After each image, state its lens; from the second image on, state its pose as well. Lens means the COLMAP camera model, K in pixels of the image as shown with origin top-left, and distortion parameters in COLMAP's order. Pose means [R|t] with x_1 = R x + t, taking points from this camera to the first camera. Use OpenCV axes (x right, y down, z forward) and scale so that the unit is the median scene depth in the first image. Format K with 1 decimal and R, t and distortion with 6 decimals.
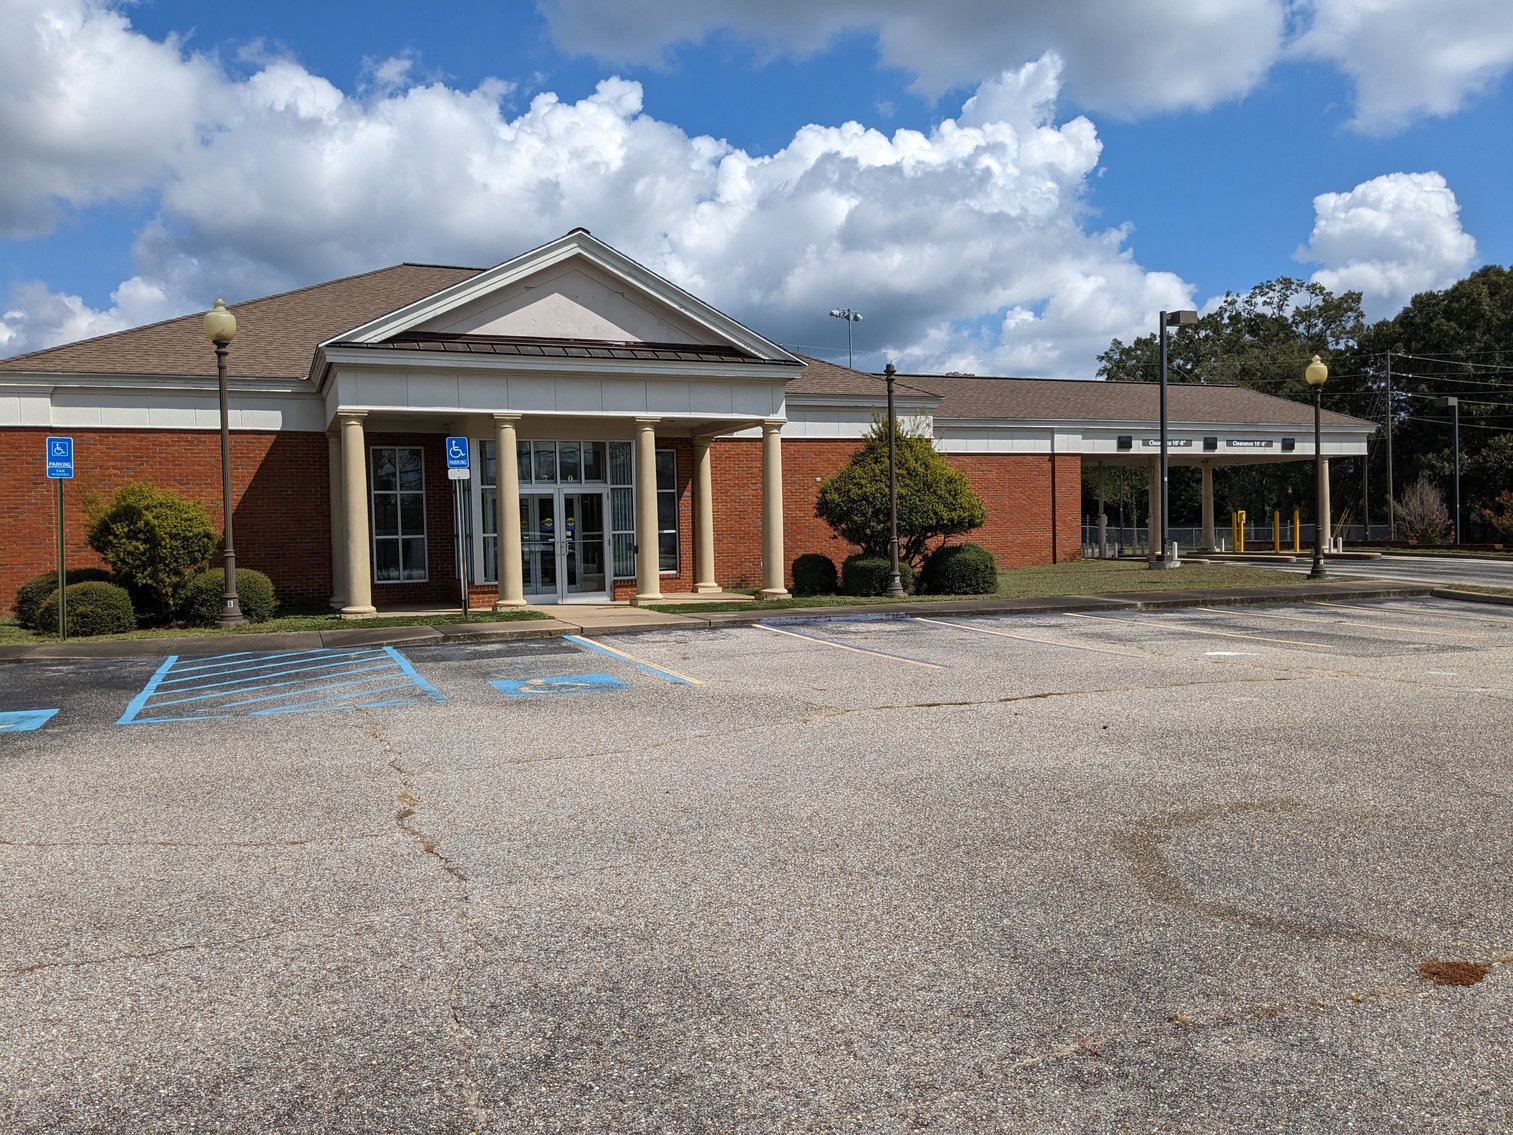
lens RADIAL K [[1198.6, 0, 756.5], [0, 1198.6, 567.5], [0, 0, 1]] dist [-0.039322, -0.002857]
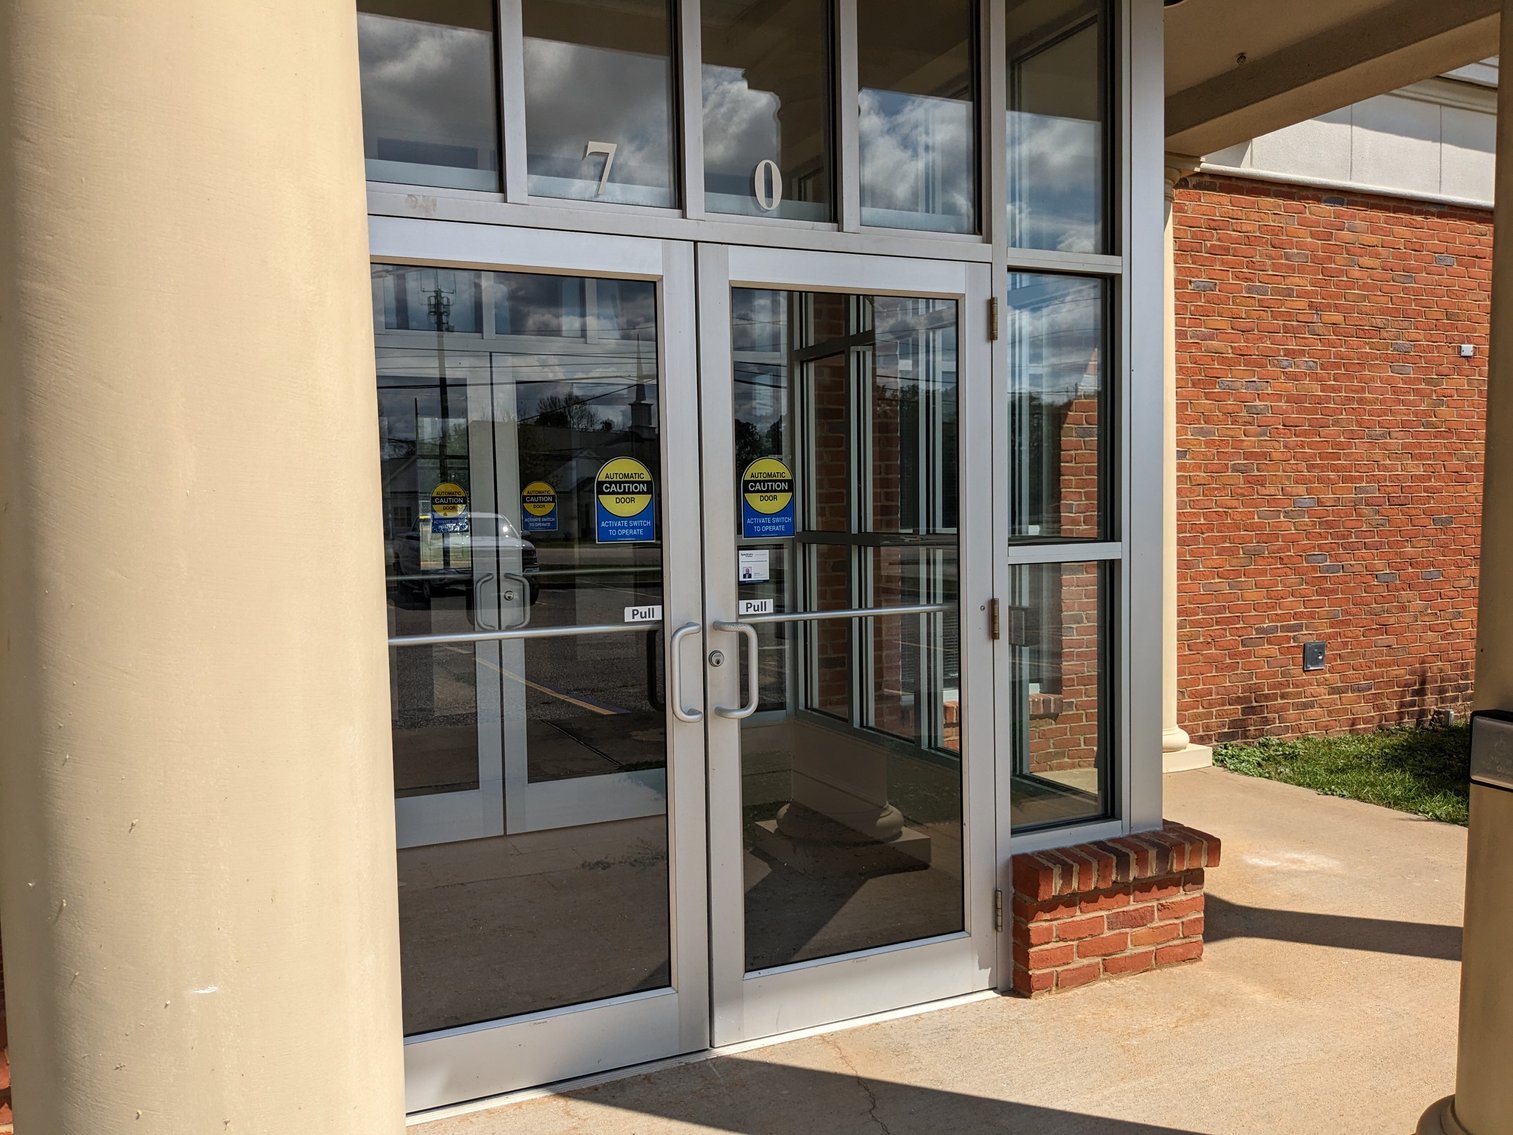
lens RADIAL K [[1206.9, 0, 761.4], [0, 1206.9, 566.1], [0, 0, 1]] dist [0.089611, -0.185643]
pose [[0.997029, 0.002990, 0.076965, -0.169692], [-0.004455, 0.999812, 0.018866, -0.031682], [-0.076894, -0.019153, 0.996855, 0.867207]]
